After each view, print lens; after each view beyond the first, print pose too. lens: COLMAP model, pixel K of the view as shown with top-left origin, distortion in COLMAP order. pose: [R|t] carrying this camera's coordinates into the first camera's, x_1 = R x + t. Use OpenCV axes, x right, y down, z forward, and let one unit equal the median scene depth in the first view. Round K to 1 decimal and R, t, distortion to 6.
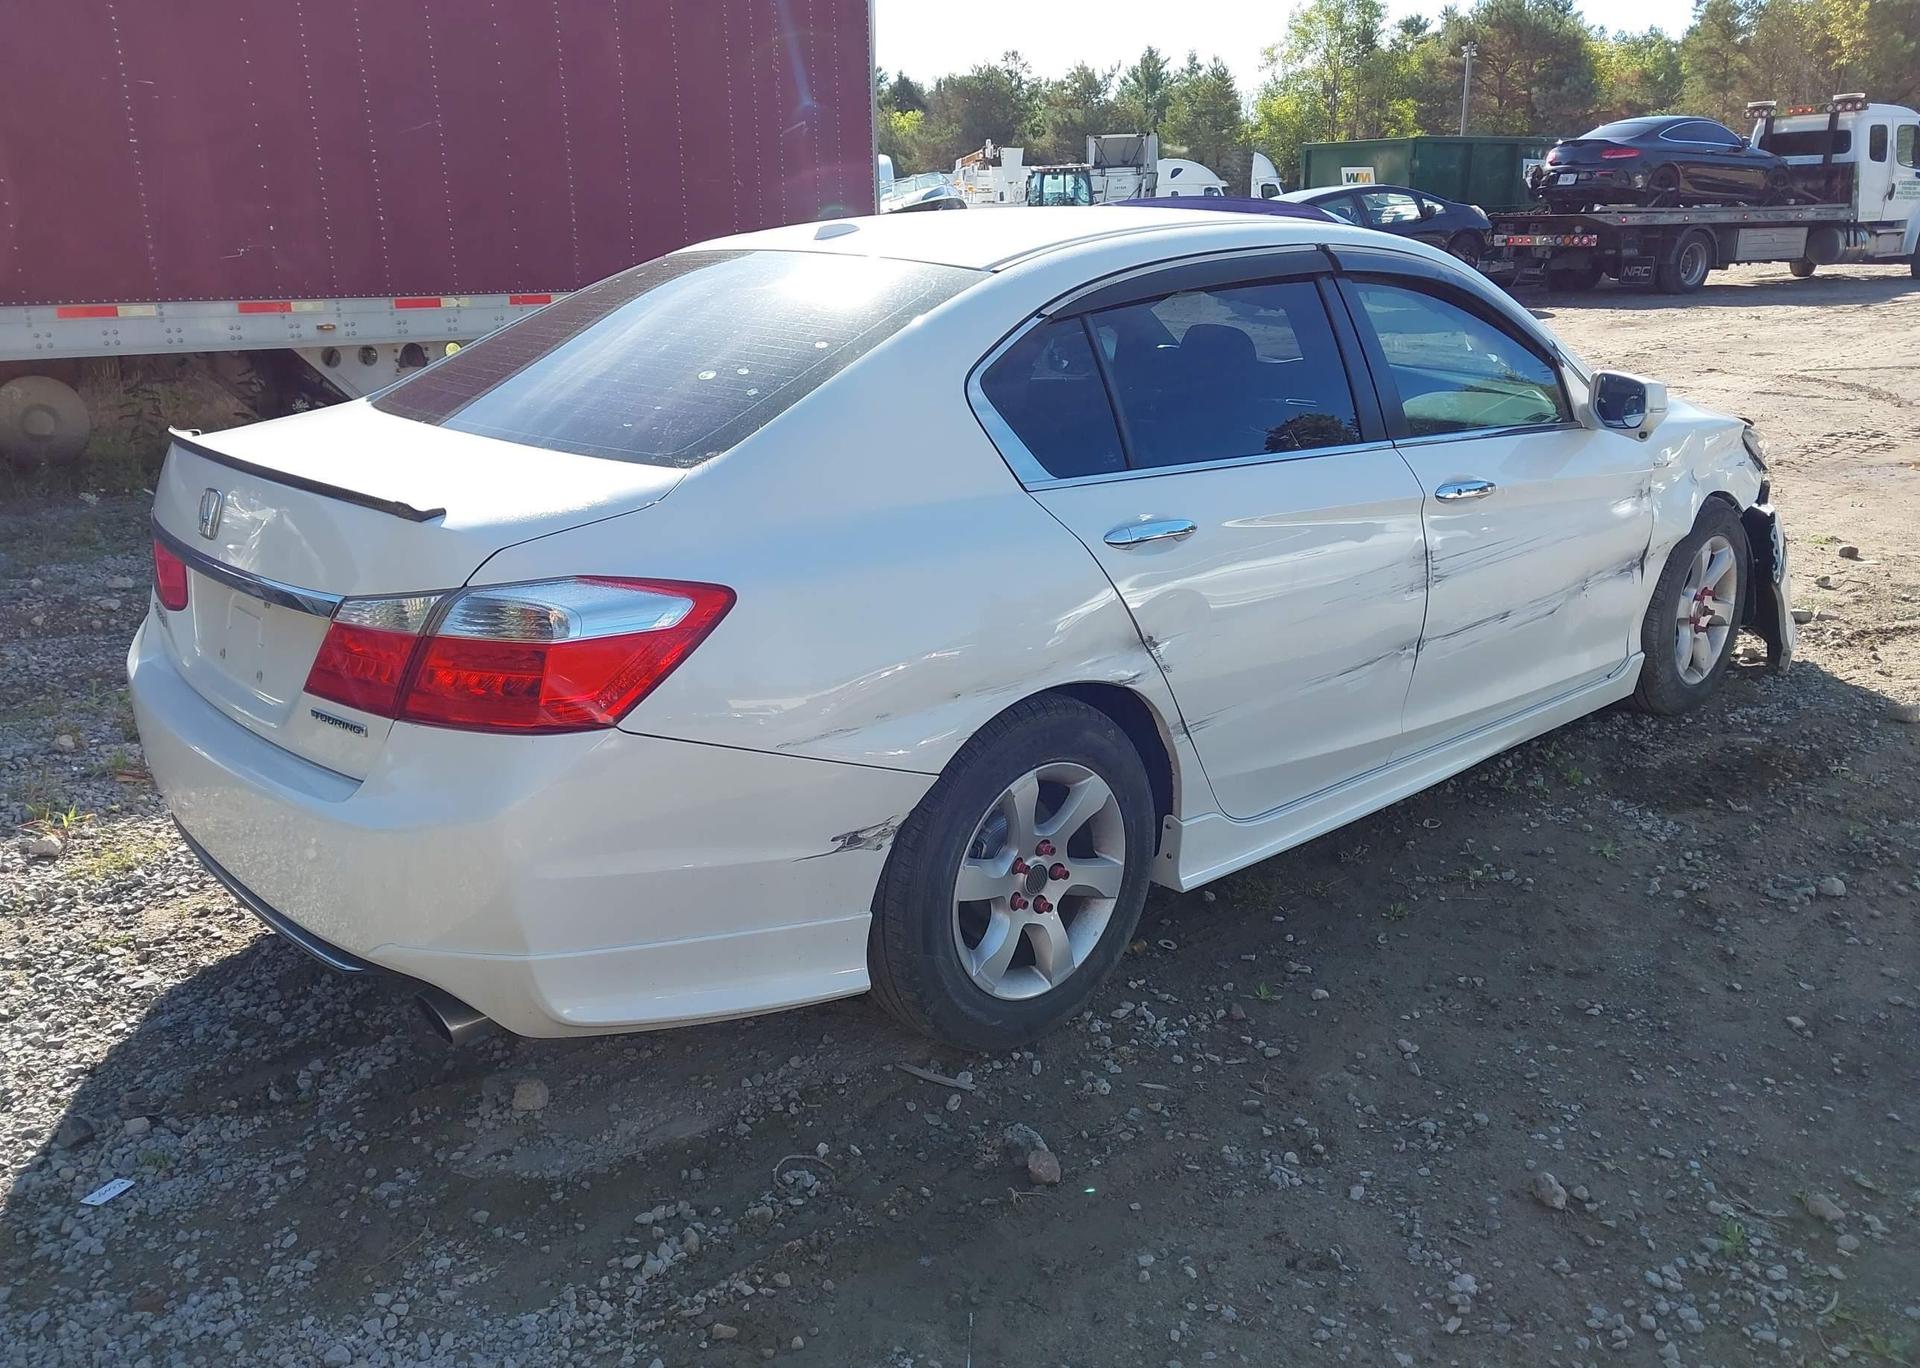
lens RADIAL K [[1459.6, 0, 893.8], [0, 1459.6, 727.7], [0, 0, 1]] dist [0.015026, -0.010506]
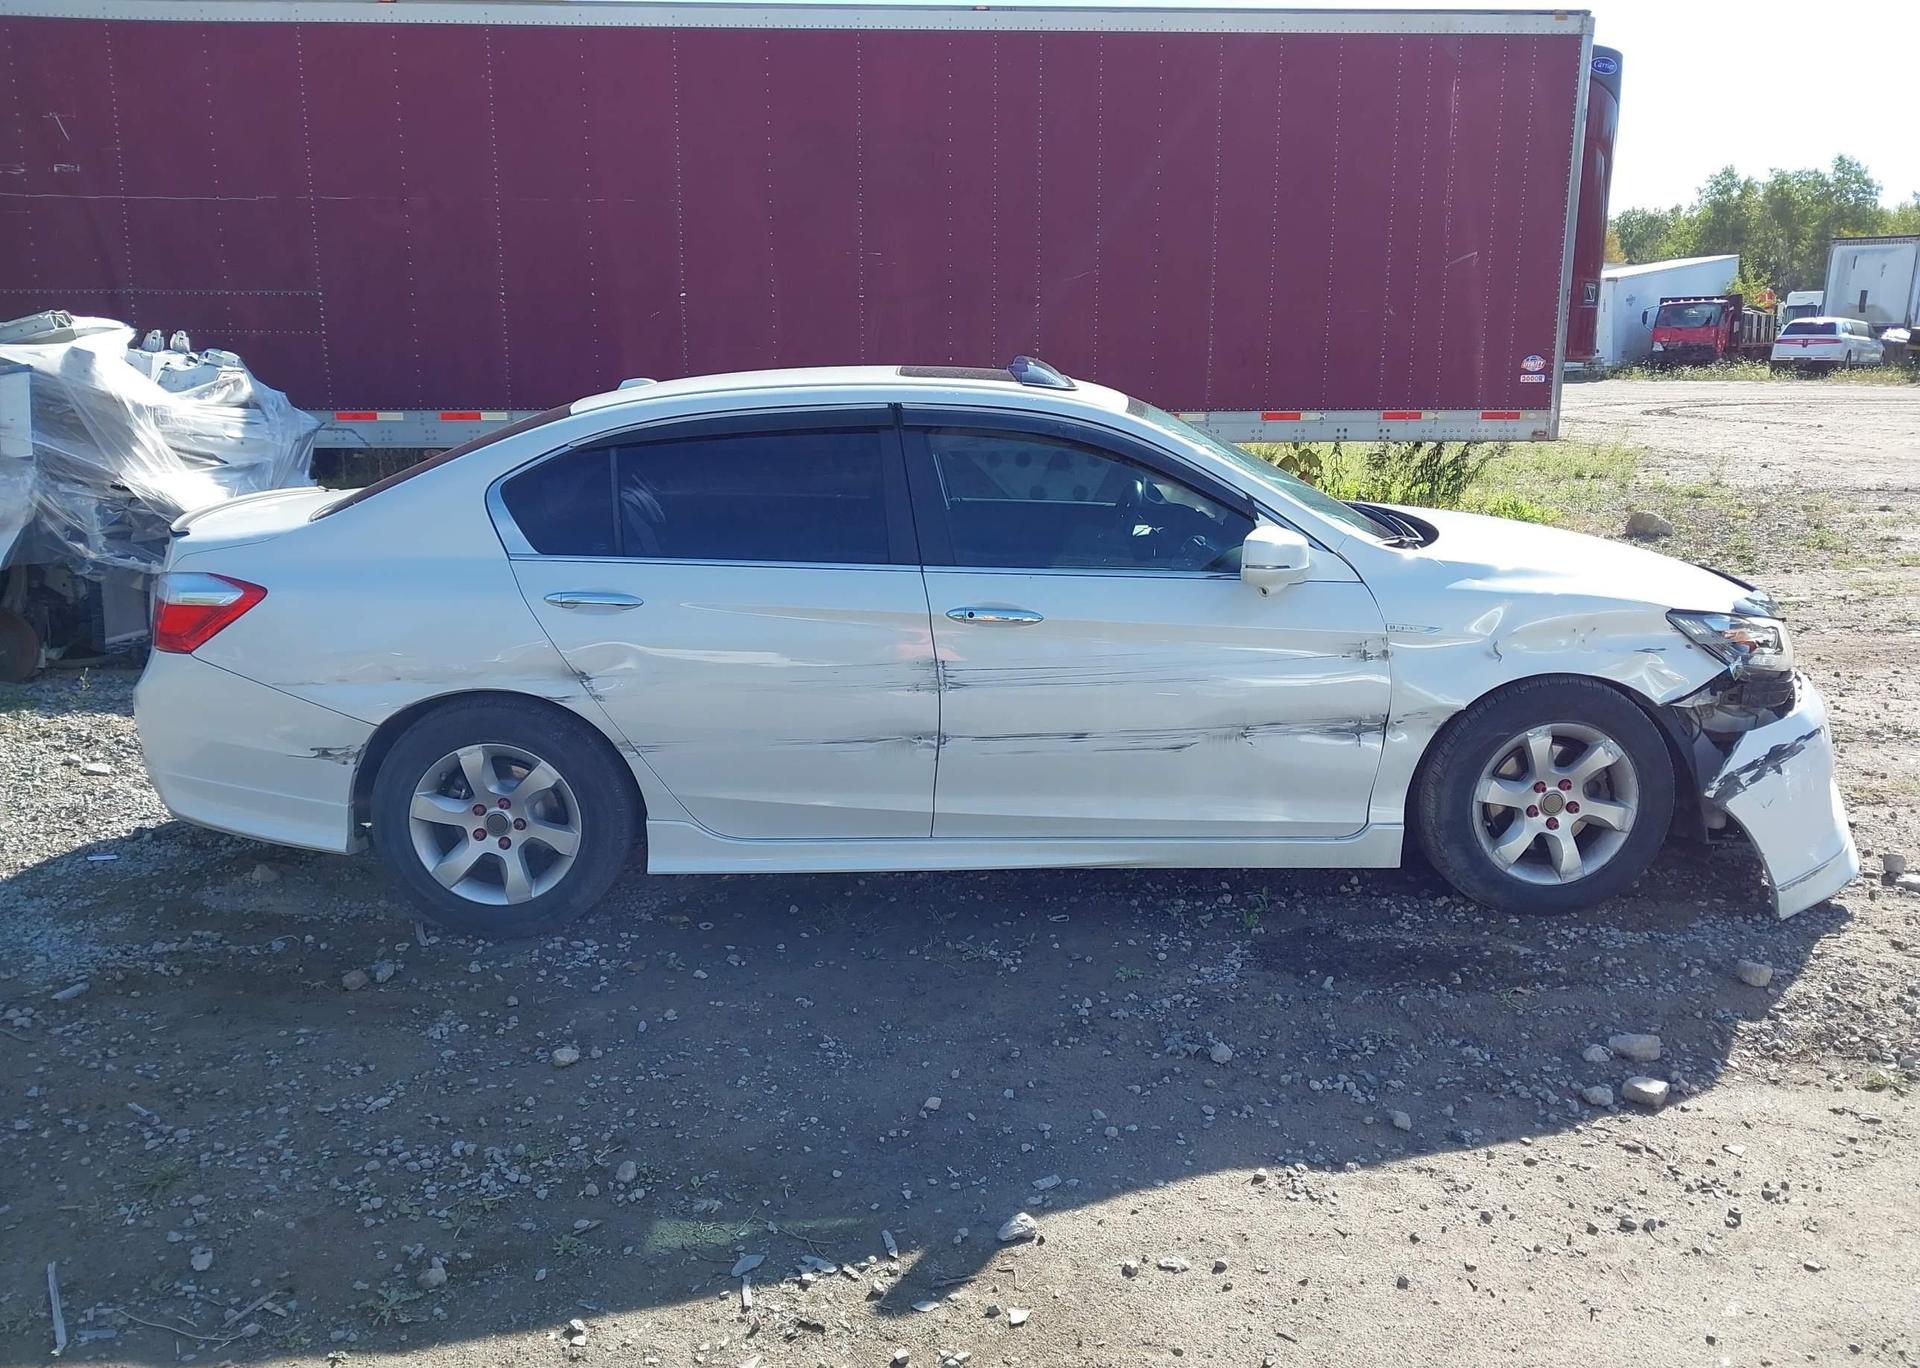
lens RADIAL K [[1459.6, 0, 958.6], [0, 1459.6, 690.3], [0, 0, 1]] dist [0.015026, -0.010506]
pose [[0.769249, 0.148981, -0.621337, 1.291050], [-0.205748, 0.978398, -0.020132, -0.088322], [0.604916, 0.143325, 0.783284, 0.111085]]
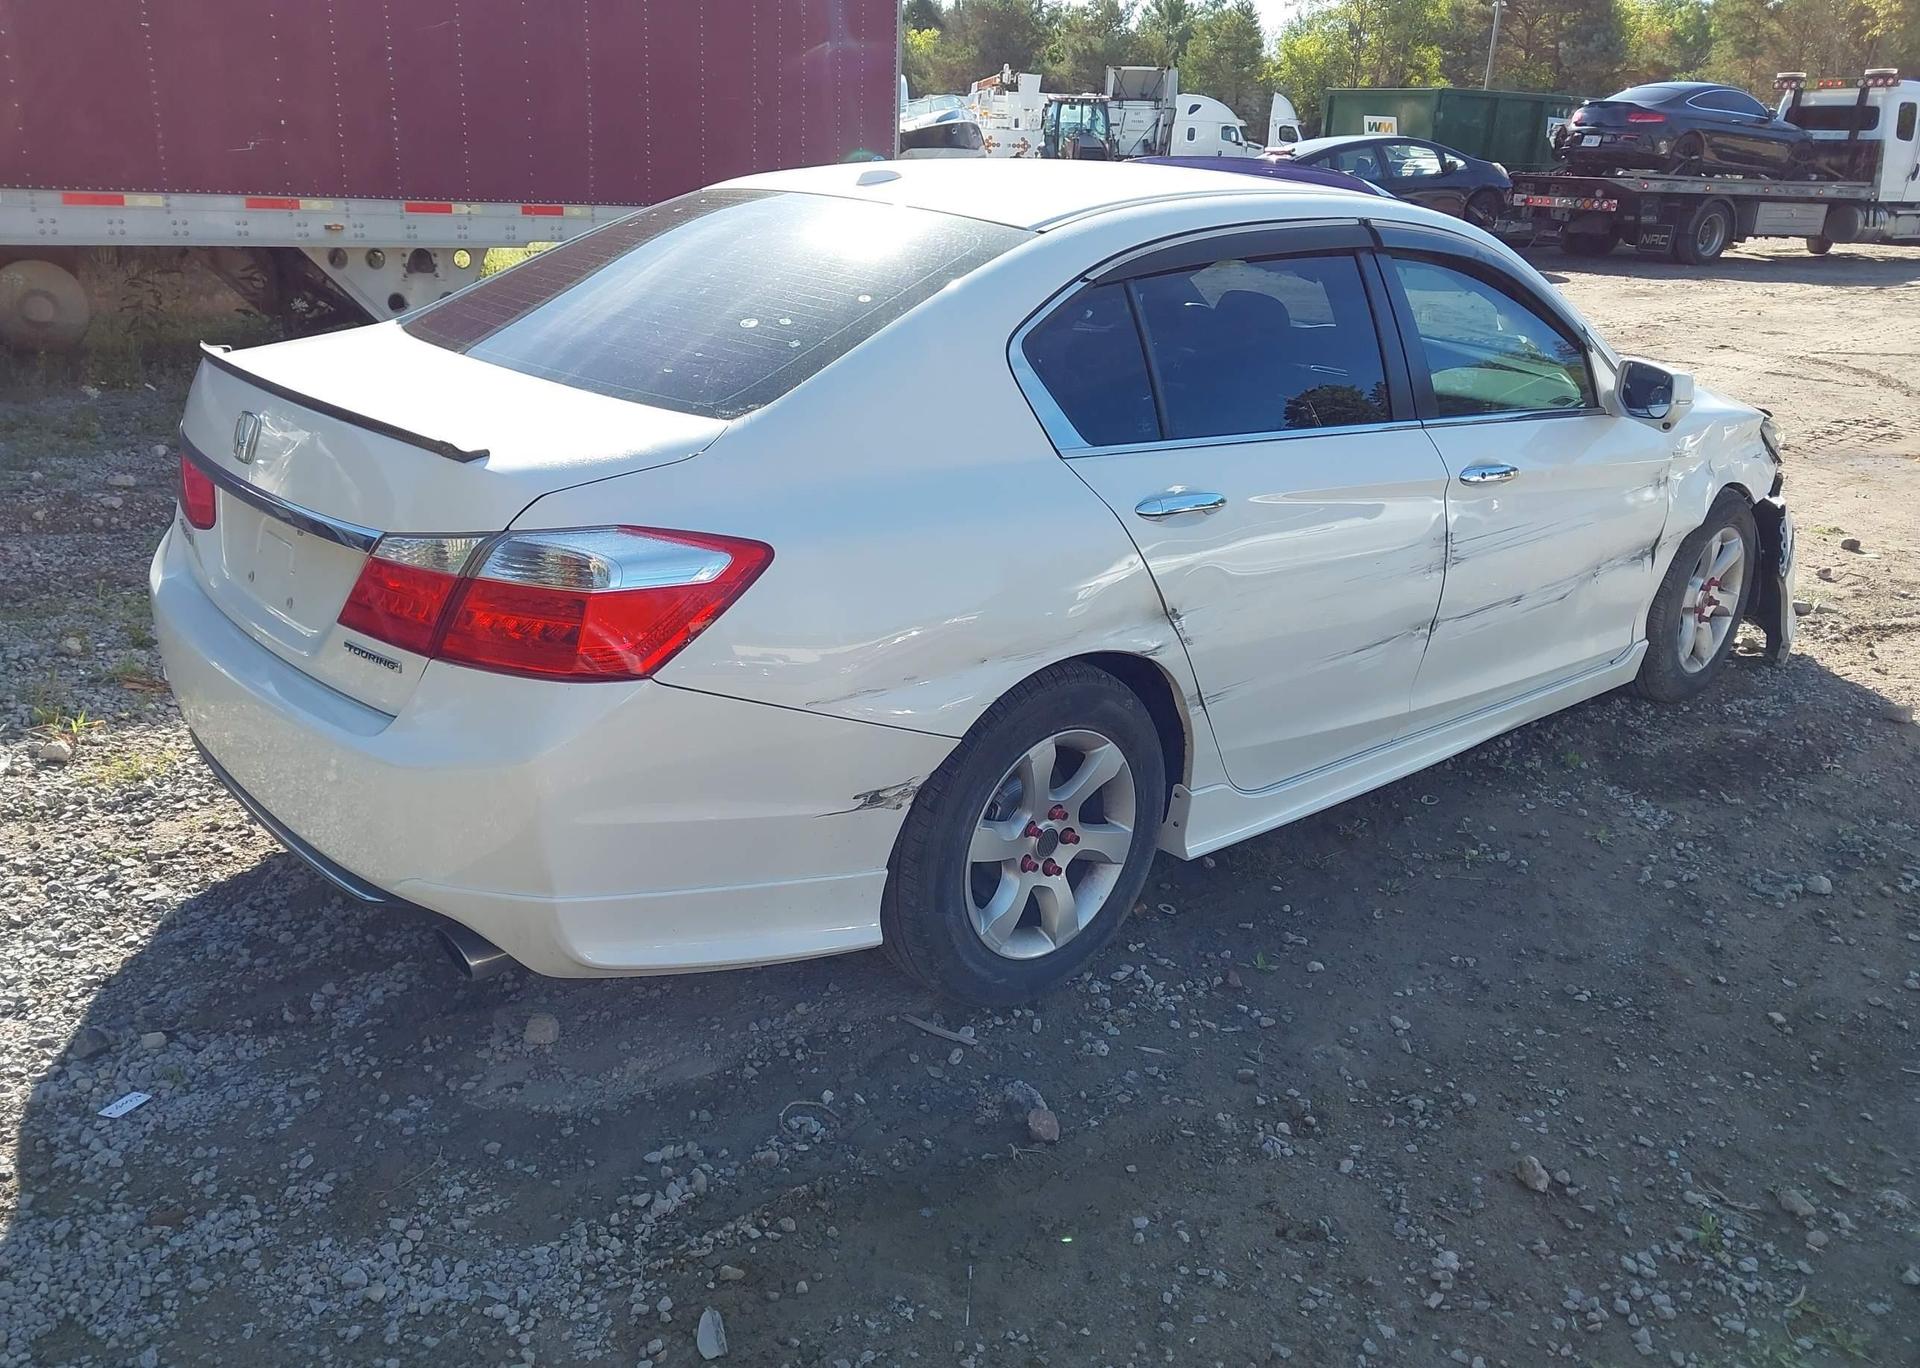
lens RADIAL K [[1459.6, 0, 889.3], [0, 1459.6, 722.6], [0, 0, 1]] dist [0.015026, -0.010506]
pose [[0.998526, 0.053057, 0.011431, -0.026859], [-0.053520, 0.997551, 0.045028, -0.018249], [-0.009014, -0.045573, 0.998920, -0.007343]]
